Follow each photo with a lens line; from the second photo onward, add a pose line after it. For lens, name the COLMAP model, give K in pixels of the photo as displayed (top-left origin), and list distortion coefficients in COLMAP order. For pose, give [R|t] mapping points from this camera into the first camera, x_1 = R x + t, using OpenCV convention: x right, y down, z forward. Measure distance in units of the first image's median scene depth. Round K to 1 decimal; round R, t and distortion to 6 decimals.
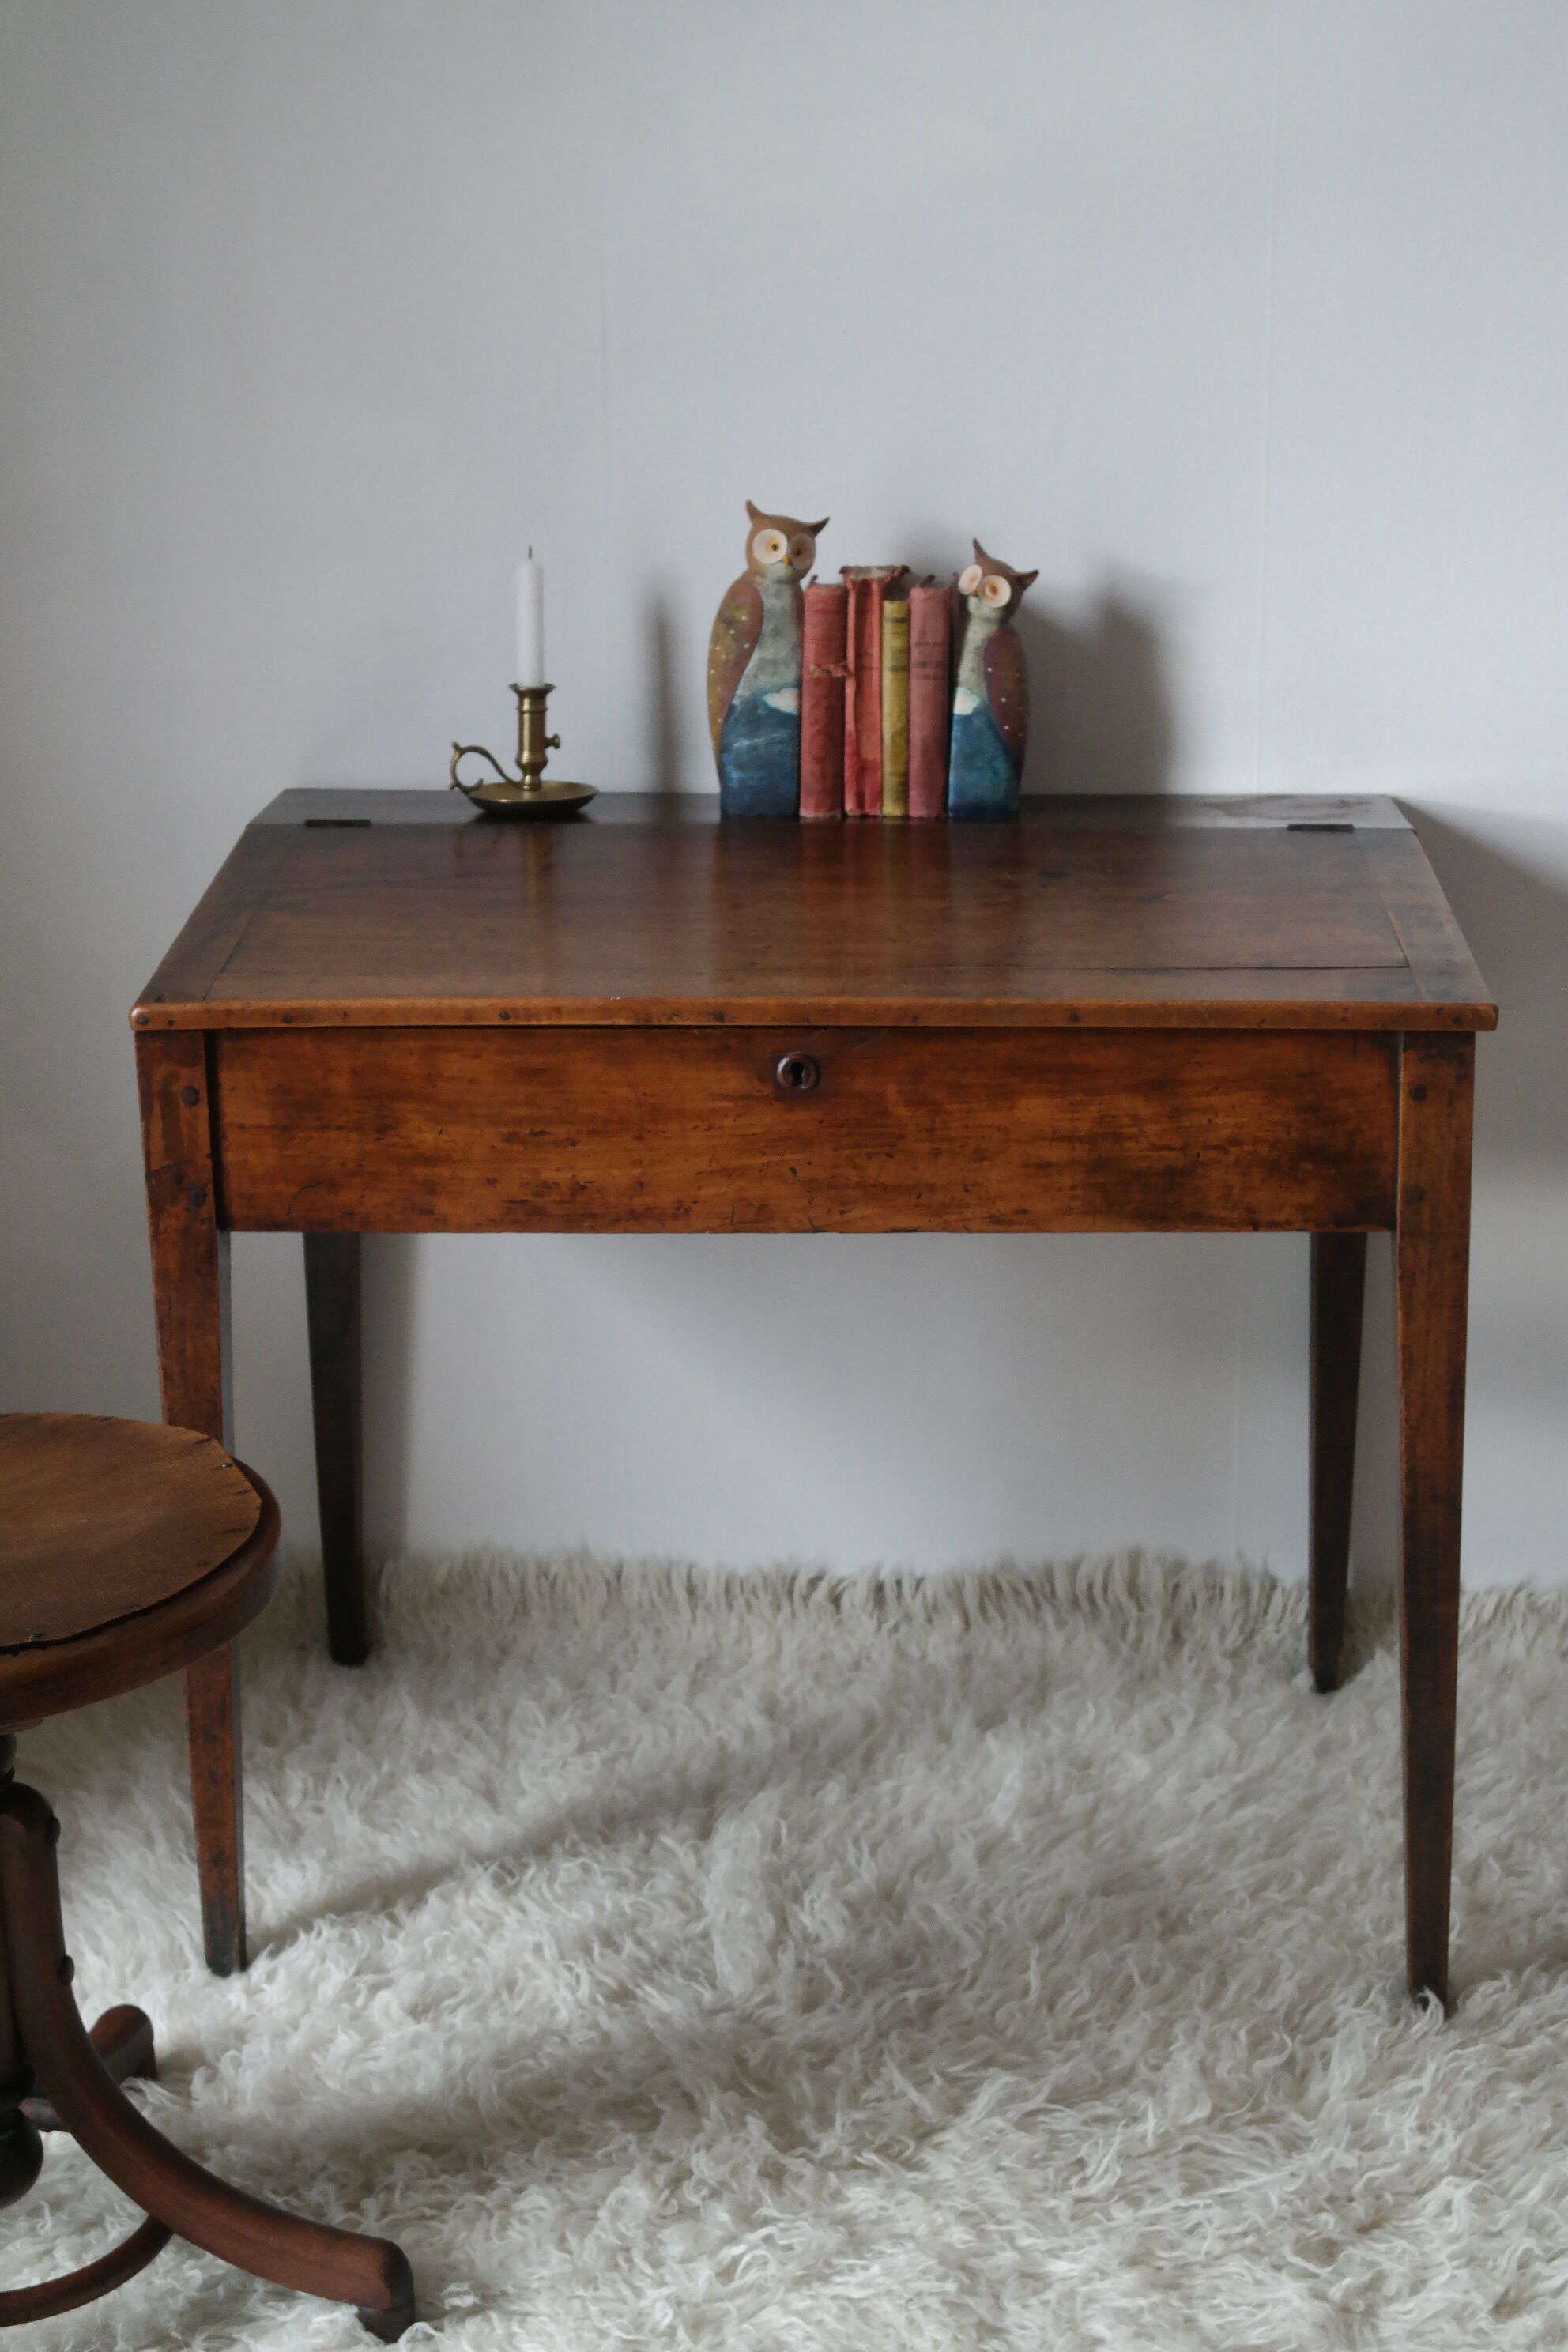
lens RADIAL K [[3426.4, 0, 728.3], [0, 3426.4, 1165.8], [0, 0, 1]] dist [-0.004314, 0.000000]
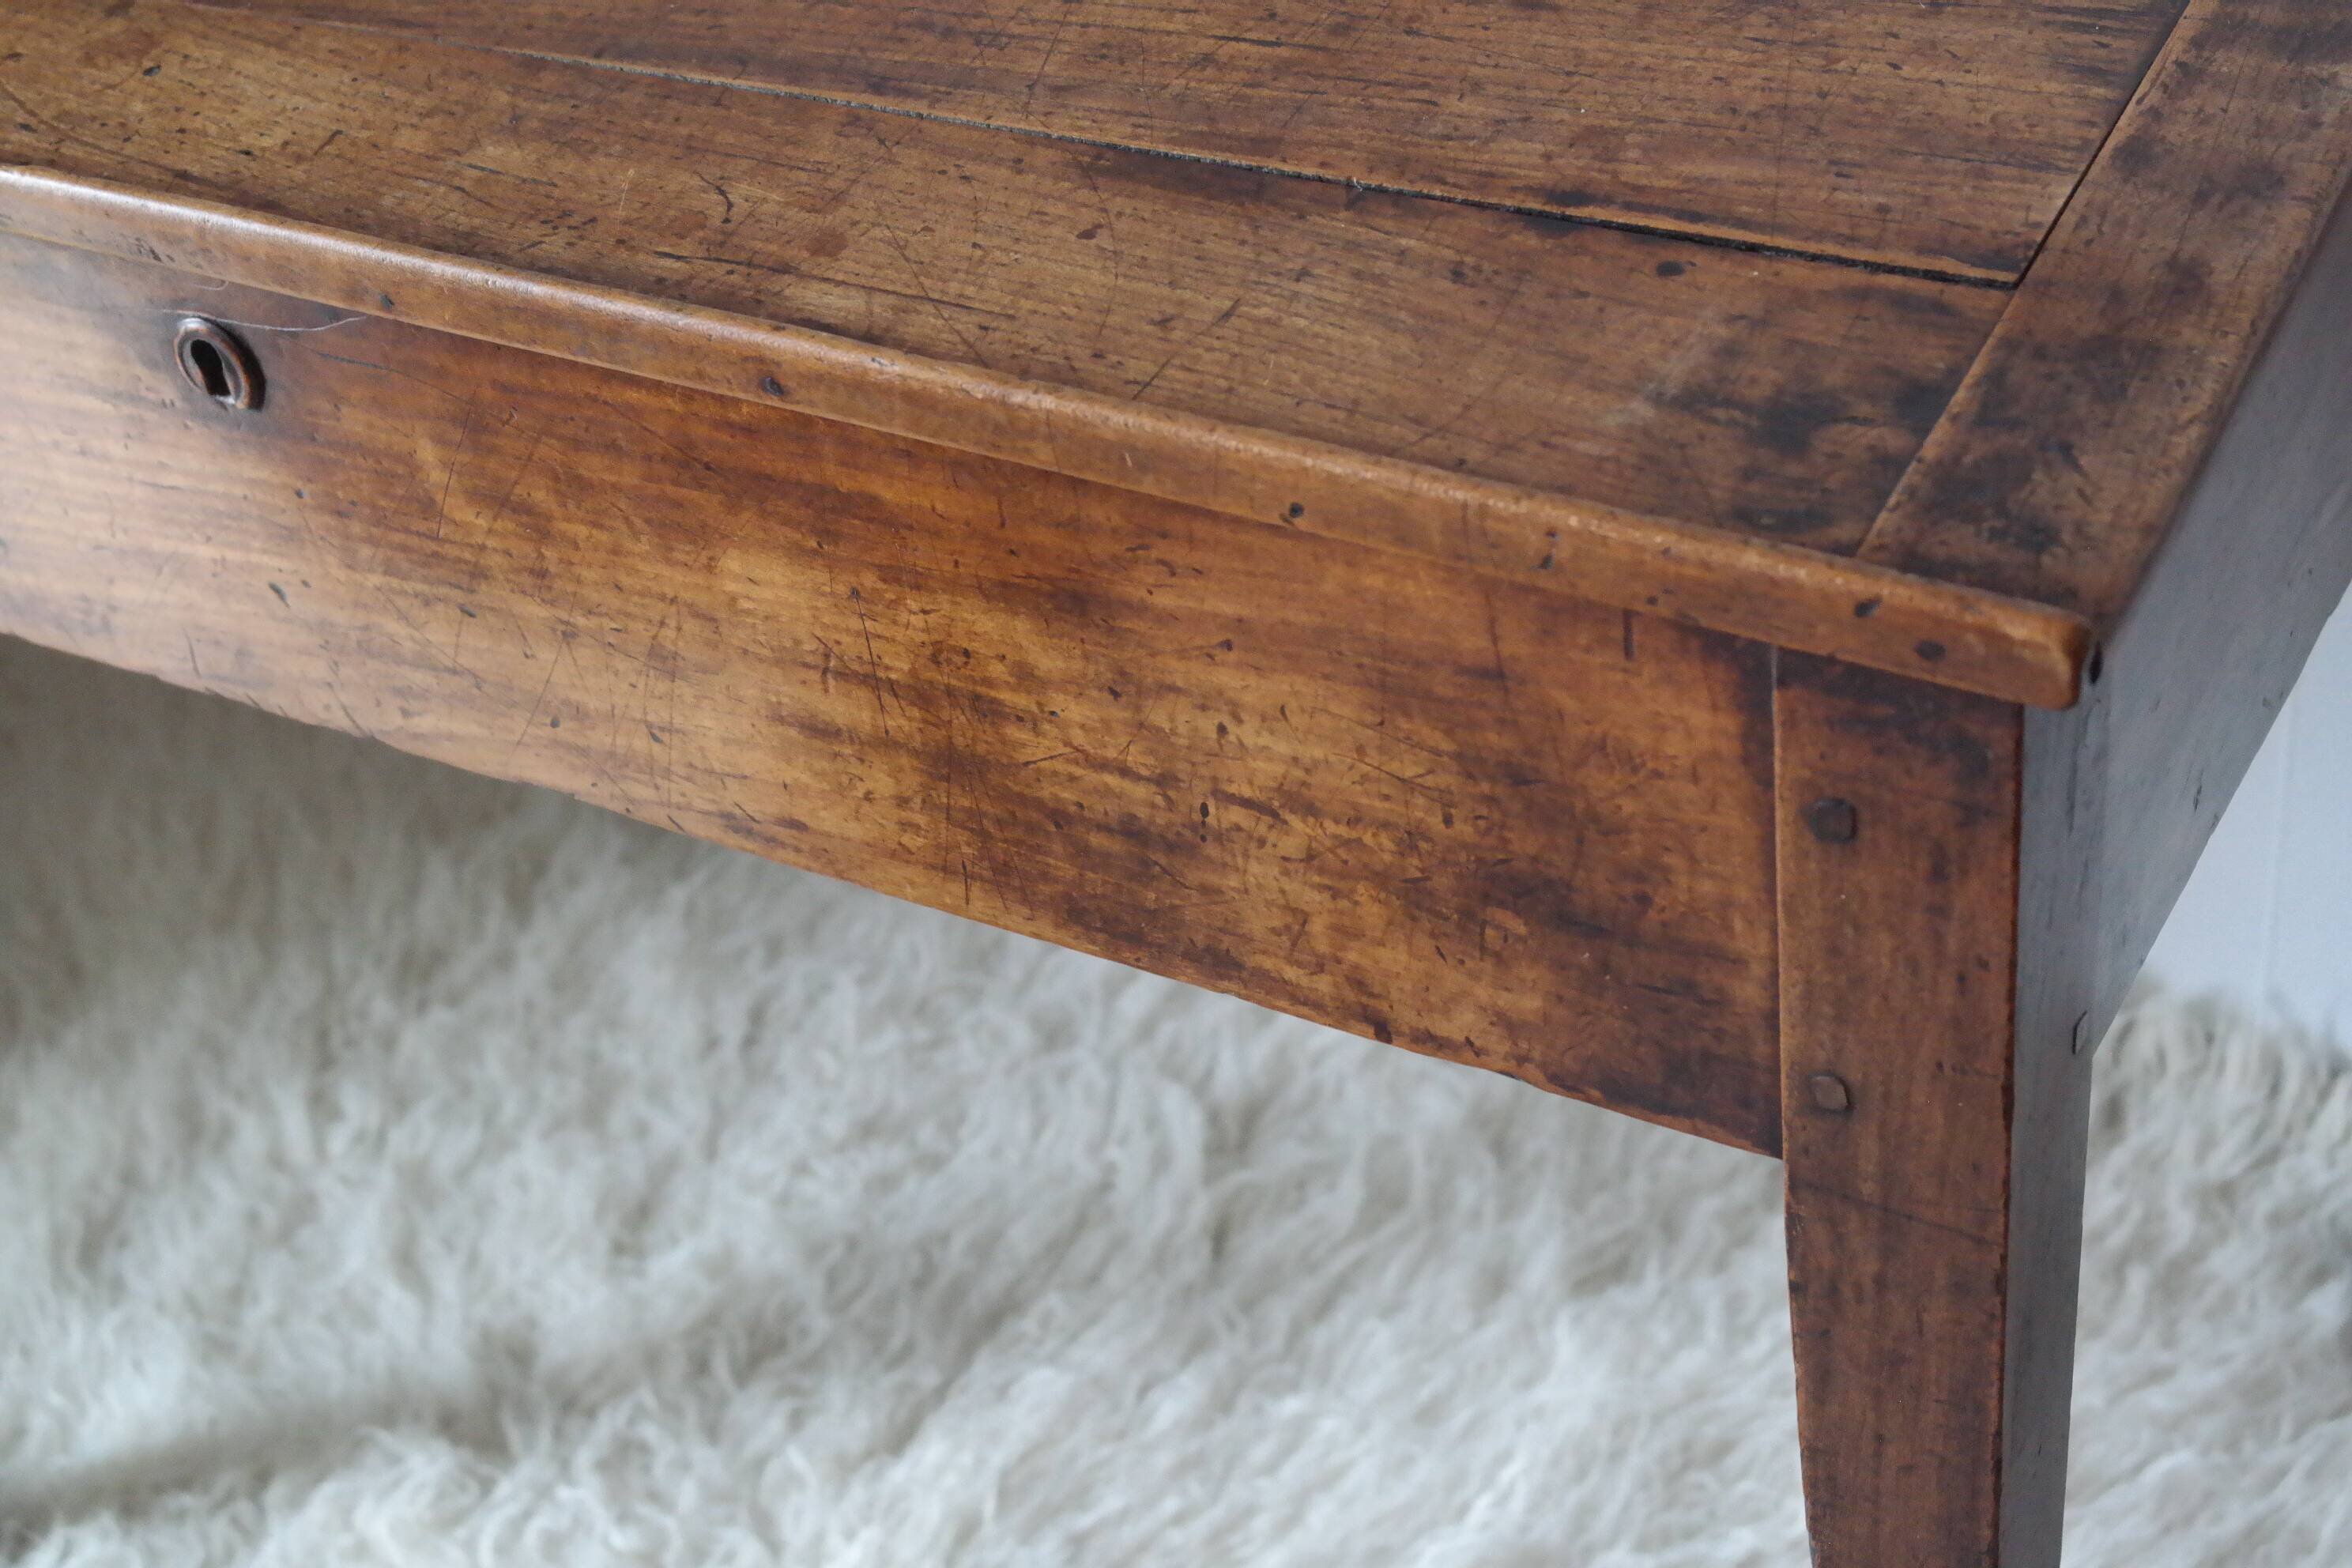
lens RADIAL K [[3547.0, 0, 1137.0], [0, 3547.0, 737.2], [0, 0, 1]] dist [-0.009505, 0.000000]
pose [[0.888650, 0.199973, -0.412689, 0.235868], [-0.016463, 0.913247, 0.407073, -0.127297], [0.458291, -0.354951, 0.814849, 0.644397]]
